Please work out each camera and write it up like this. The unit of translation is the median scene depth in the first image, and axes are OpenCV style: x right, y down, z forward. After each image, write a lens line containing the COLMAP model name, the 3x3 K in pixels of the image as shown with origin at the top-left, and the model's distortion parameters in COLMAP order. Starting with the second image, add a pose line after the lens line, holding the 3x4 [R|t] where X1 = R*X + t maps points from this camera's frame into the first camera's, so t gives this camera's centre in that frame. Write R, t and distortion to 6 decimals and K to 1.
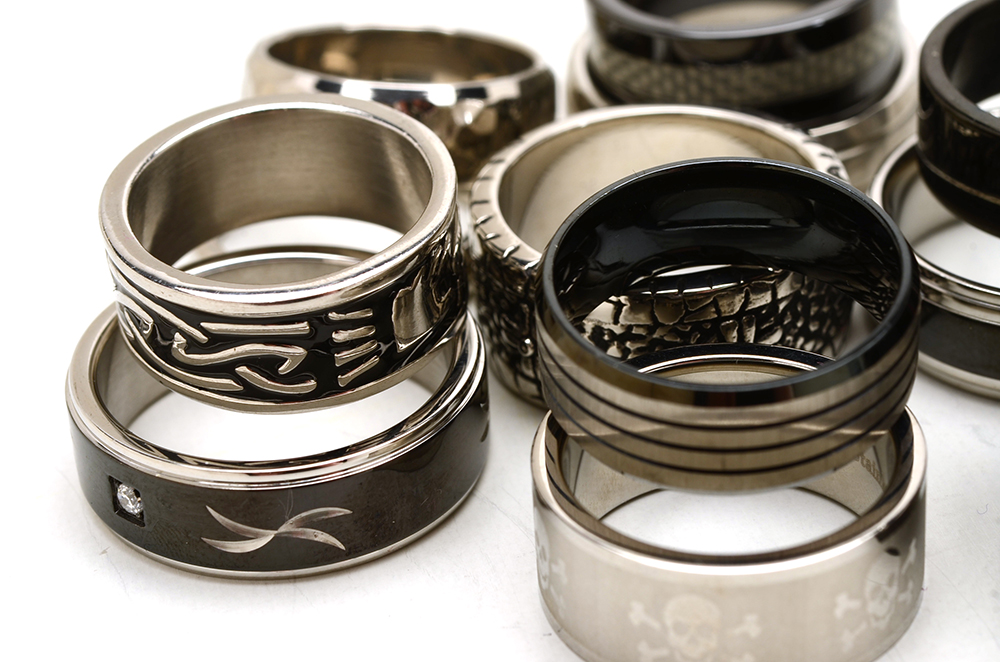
lens RADIAL K [[2618.9, 0, 500.0], [0, 2618.9, 331.0], [0, 0, 1]] dist [0.030144, -1.360981]
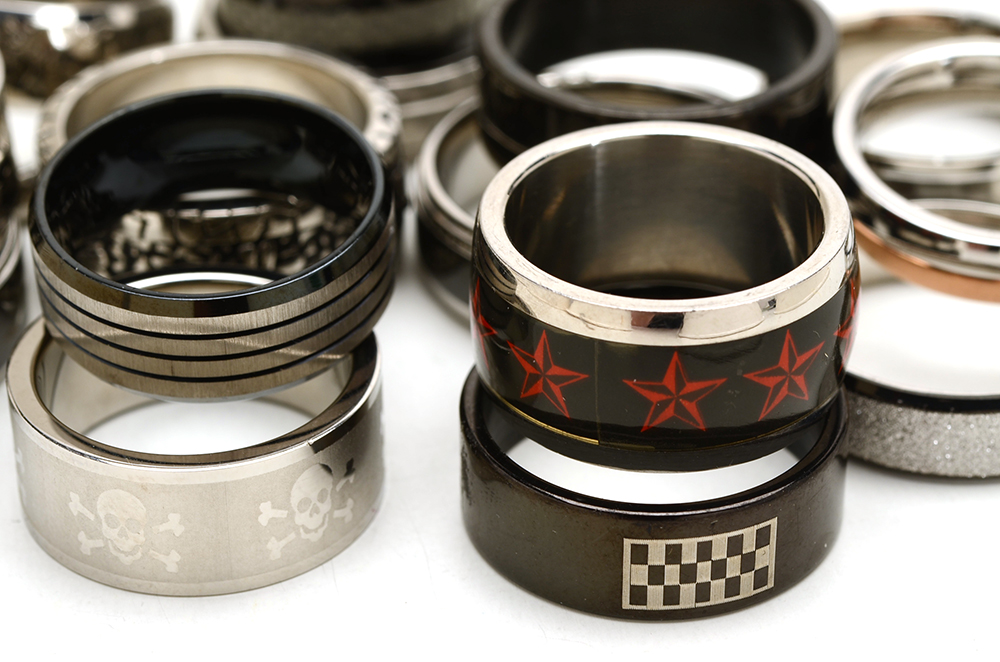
lens RADIAL K [[2618.9, 0, 500.0], [0, 2618.9, 331.0], [0, 0, 1]] dist [0.030144, -1.360981]
pose [[0.995562, 0.084489, -0.041457, 0.256200], [-0.084386, 0.996424, 0.004227, 0.018635], [0.041666, -0.000709, 0.999131, -0.050293]]
